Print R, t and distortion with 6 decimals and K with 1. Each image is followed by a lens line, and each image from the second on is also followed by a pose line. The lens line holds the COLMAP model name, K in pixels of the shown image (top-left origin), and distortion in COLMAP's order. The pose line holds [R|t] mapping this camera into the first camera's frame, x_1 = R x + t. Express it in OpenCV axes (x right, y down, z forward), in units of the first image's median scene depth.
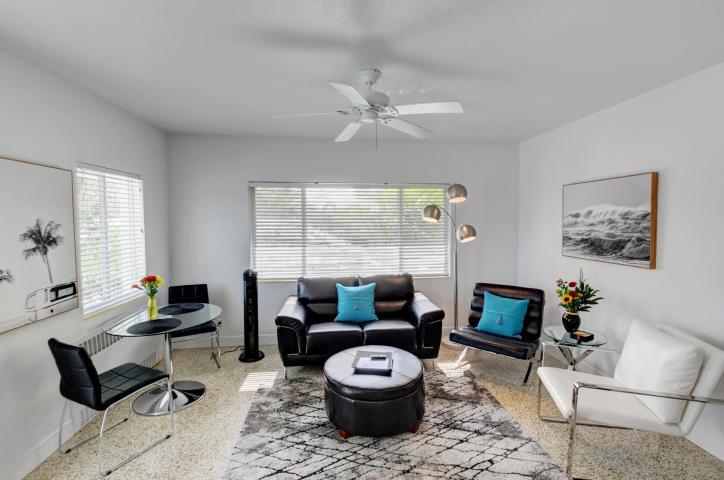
lens RADIAL K [[331.8, 0, 367.5], [0, 331.8, 234.7], [0, 0, 1]] dist [-0.001382, -0.000601]
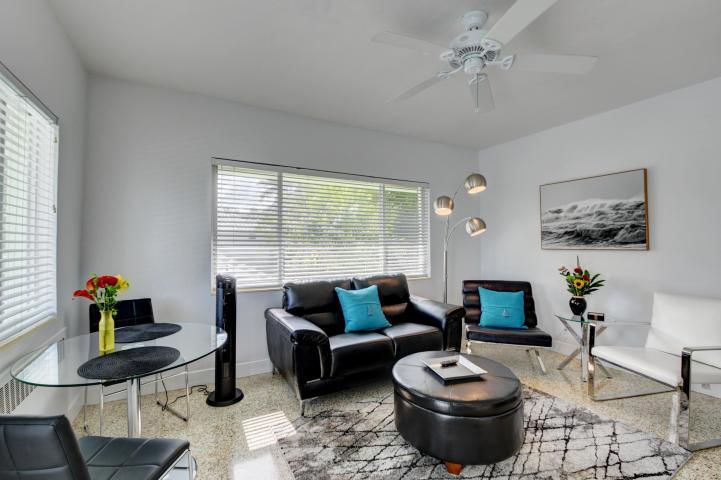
lens RADIAL K [[317.4, 0, 361.9], [0, 317.4, 236.1], [0, 0, 1]] dist [0.000915, -0.016766]
pose [[0.924082, 0.009240, 0.382082, -0.409600], [0.017564, 0.997625, -0.066606, 0.089710], [-0.381790, 0.068260, 0.921725, 0.291565]]
